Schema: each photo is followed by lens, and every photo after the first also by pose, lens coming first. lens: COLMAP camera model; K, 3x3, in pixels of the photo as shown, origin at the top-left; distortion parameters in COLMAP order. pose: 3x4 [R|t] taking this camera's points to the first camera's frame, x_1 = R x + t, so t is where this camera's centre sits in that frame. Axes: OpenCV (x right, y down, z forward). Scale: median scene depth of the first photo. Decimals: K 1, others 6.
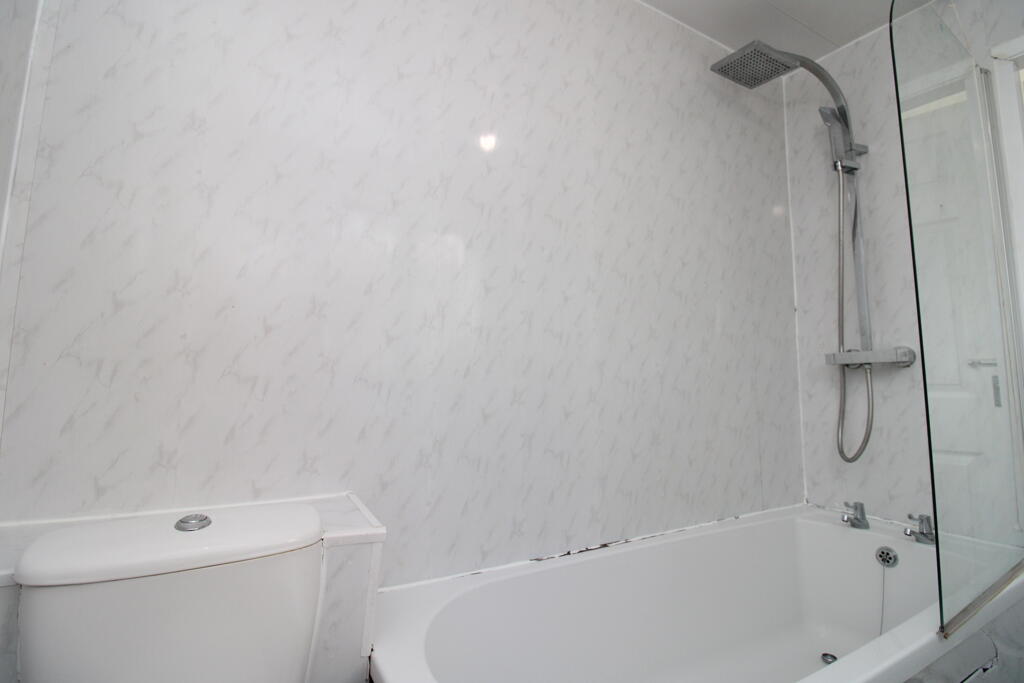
lens RADIAL K [[472.7, 0, 508.7], [0, 472.7, 335.1], [0, 0, 1]] dist [-0.006740, -0.007120]
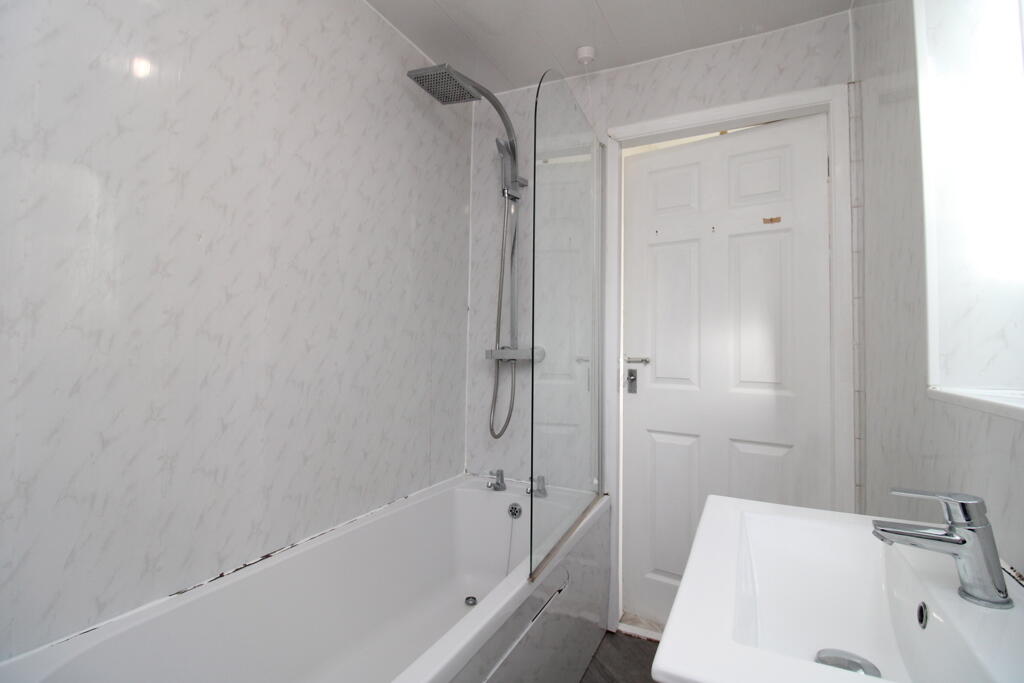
lens RADIAL K [[472.7, 0, 509.8], [0, 472.7, 333.3], [0, 0, 1]] dist [-0.006740, -0.007120]
pose [[0.828832, 0.025059, 0.558937, 0.056438], [-0.068877, 0.995968, 0.057483, -0.081441], [-0.555243, -0.086142, 0.827215, -0.024089]]
